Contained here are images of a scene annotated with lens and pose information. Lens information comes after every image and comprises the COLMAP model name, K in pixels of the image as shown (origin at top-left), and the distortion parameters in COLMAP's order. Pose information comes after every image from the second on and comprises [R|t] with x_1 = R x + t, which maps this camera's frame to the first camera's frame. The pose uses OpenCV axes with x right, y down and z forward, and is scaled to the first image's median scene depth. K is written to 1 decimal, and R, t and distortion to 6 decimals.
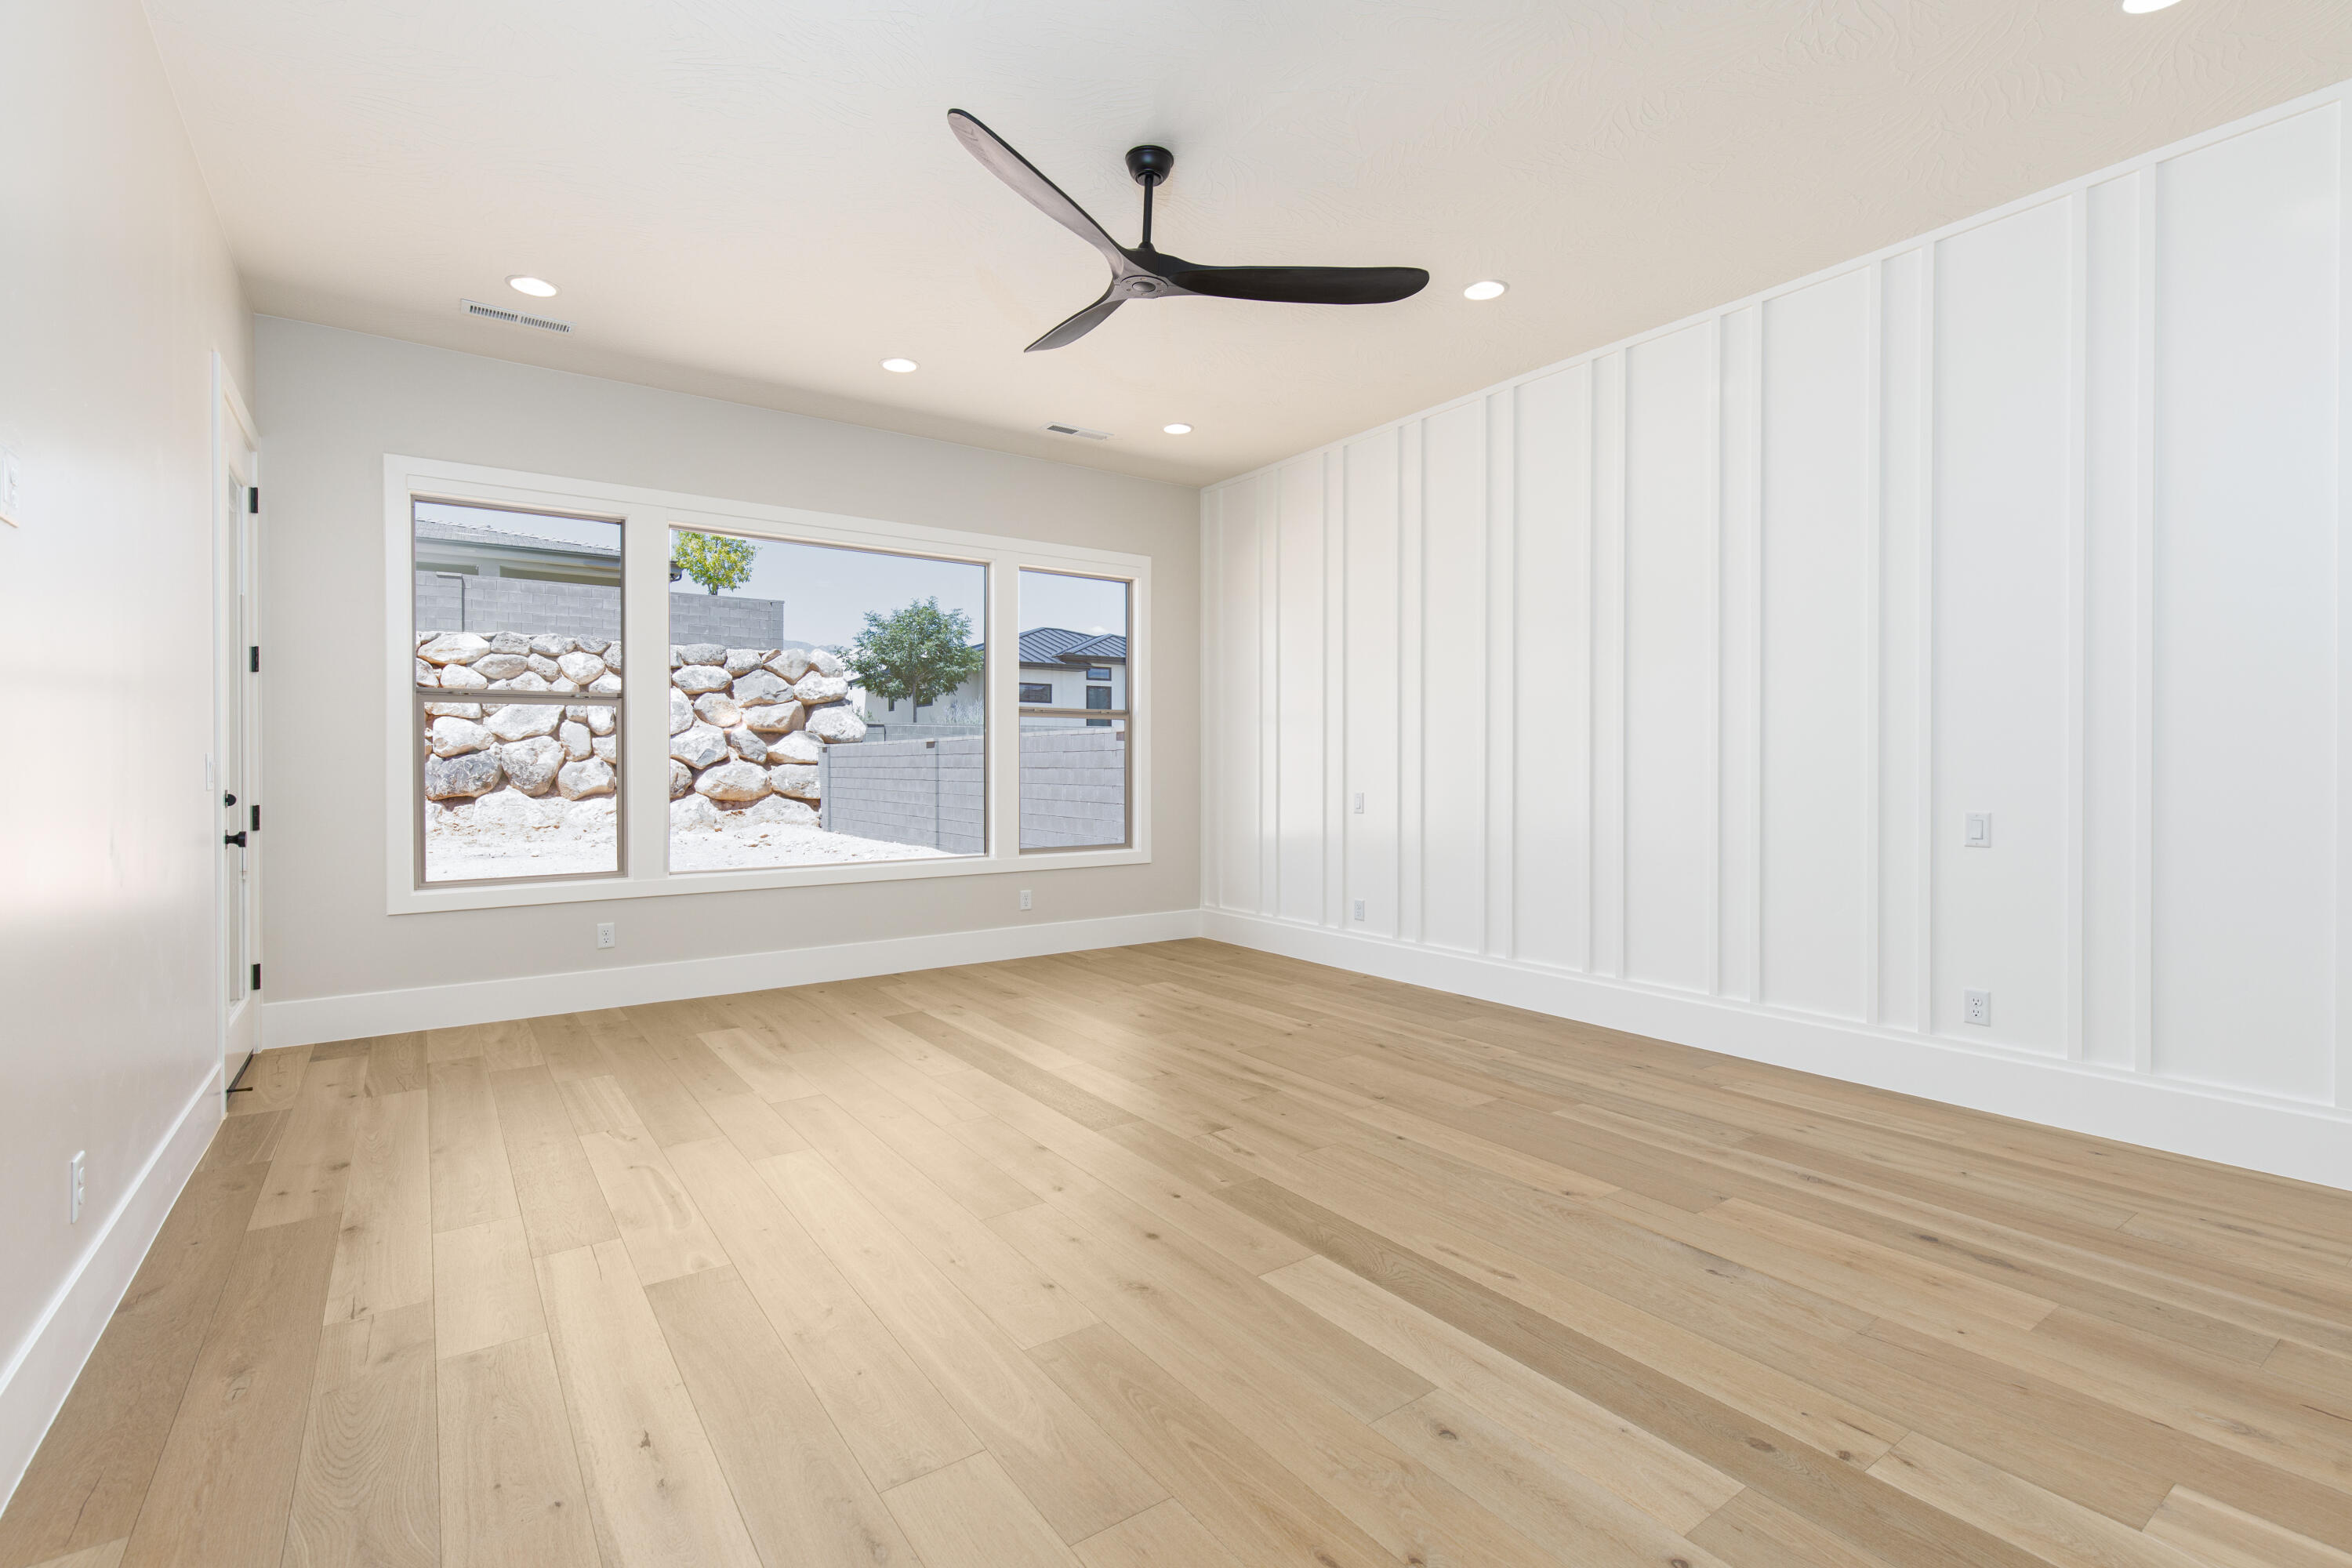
lens RADIAL K [[1066.2, 0, 1180.5], [0, 1066.2, 774.6], [0, 0, 1]] dist [0.001321, 0.000052]
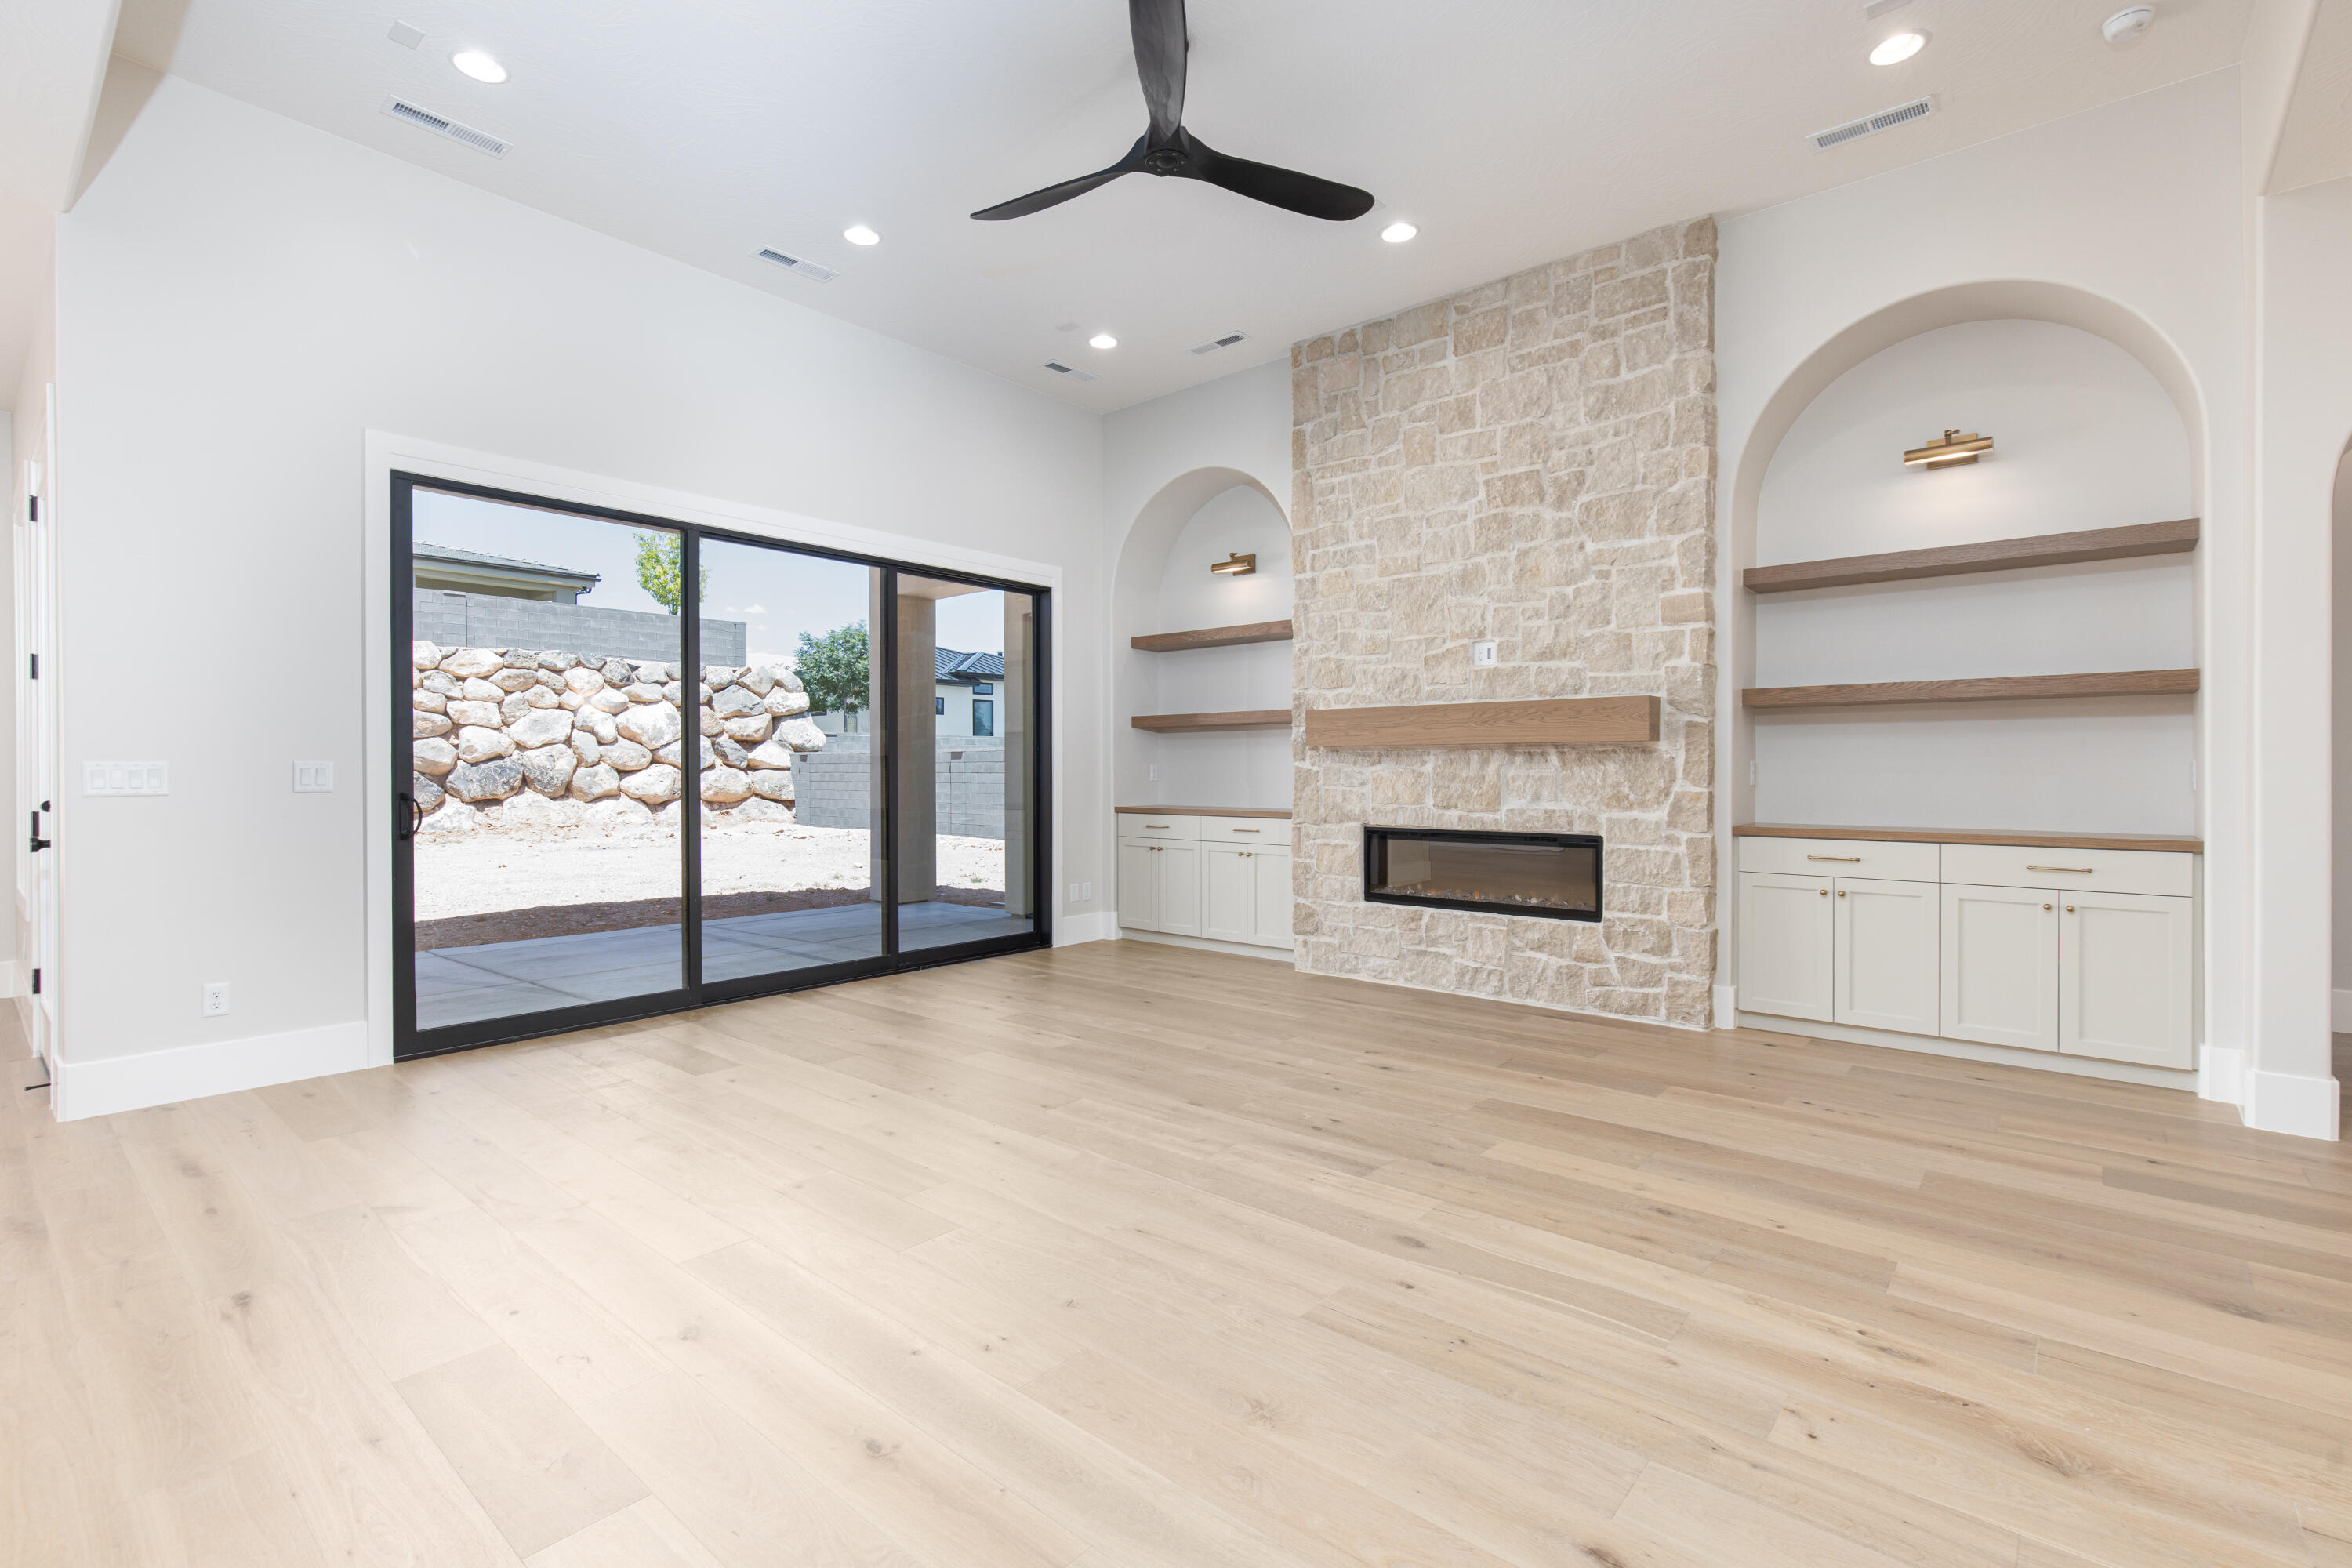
lens RADIAL K [[1066.2, 0, 1176.4], [0, 1066.2, 779.8], [0, 0, 1]] dist [0.001321, 0.000052]
pose [[0.972237, -0.002367, 0.233985, -0.227659], [0.002753, 0.999995, -0.001324, 0.004055], [-0.233981, 0.001931, 0.972239, -0.213927]]
